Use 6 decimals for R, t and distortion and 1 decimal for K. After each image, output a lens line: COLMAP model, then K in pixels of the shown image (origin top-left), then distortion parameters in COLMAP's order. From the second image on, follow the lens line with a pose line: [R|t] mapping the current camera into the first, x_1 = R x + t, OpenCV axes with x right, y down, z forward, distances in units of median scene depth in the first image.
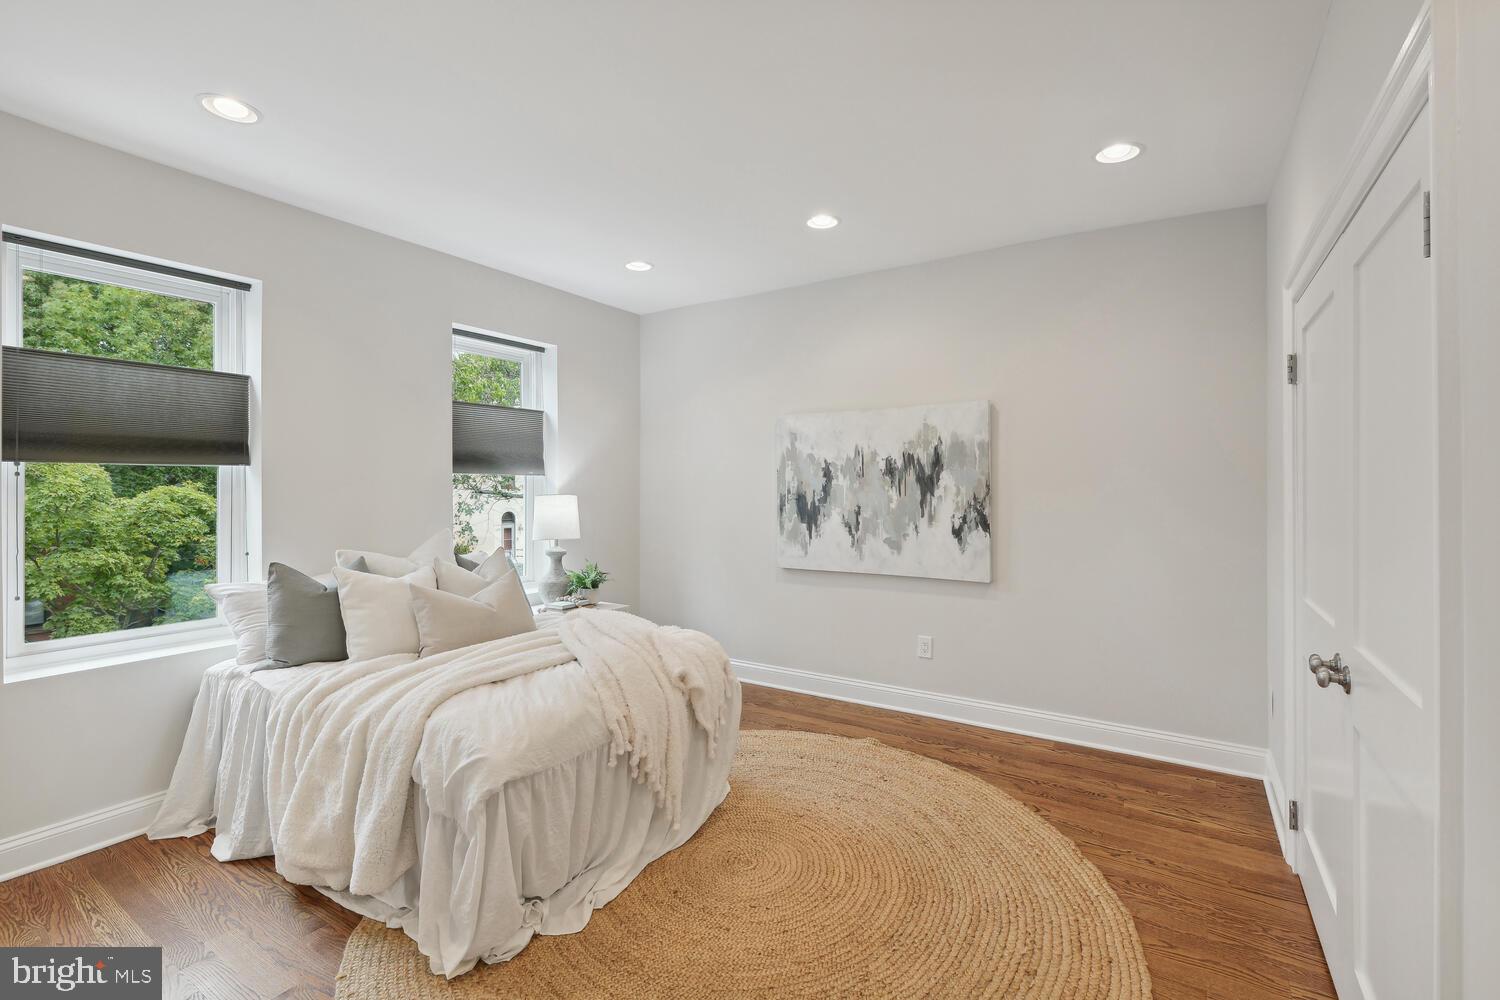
lens RADIAL K [[663.9, 0, 751.4], [0, 663.9, 490.2], [0, 0, 1]] dist [-0.005318, -0.000610]
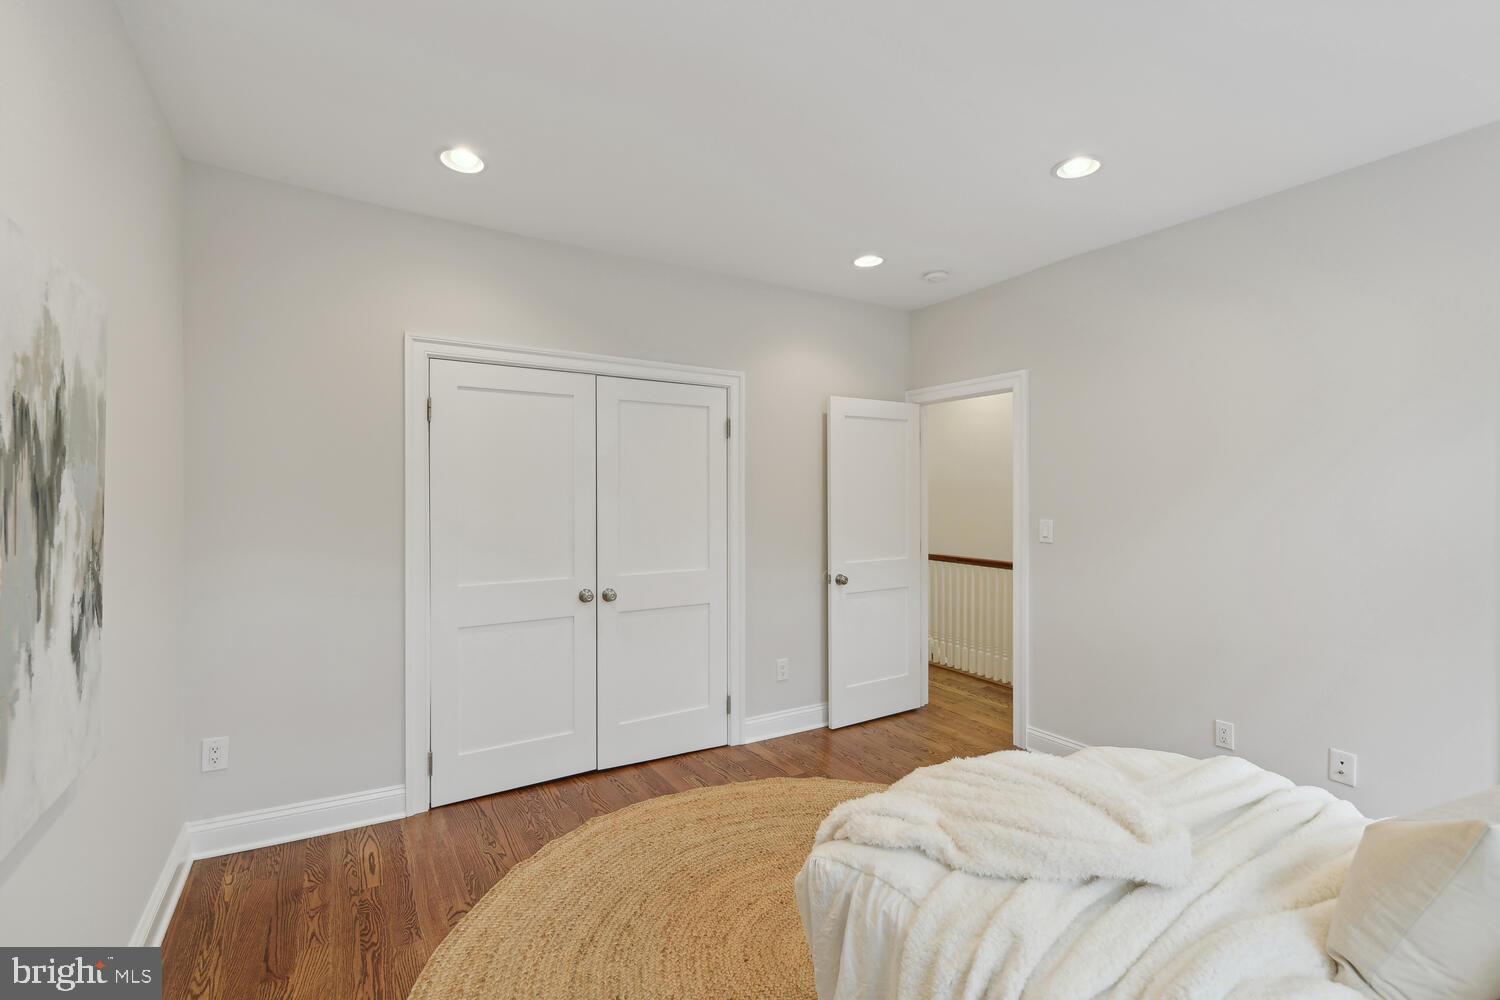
lens RADIAL K [[663.9, 0, 745.9], [0, 663.9, 497.1], [0, 0, 1]] dist [-0.005318, -0.000610]
pose [[-0.906338, -0.002048, 0.422549, -0.178435], [0.003325, 0.999923, 0.011978, -0.019781], [-0.422541, 0.012261, -0.906261, 1.302102]]
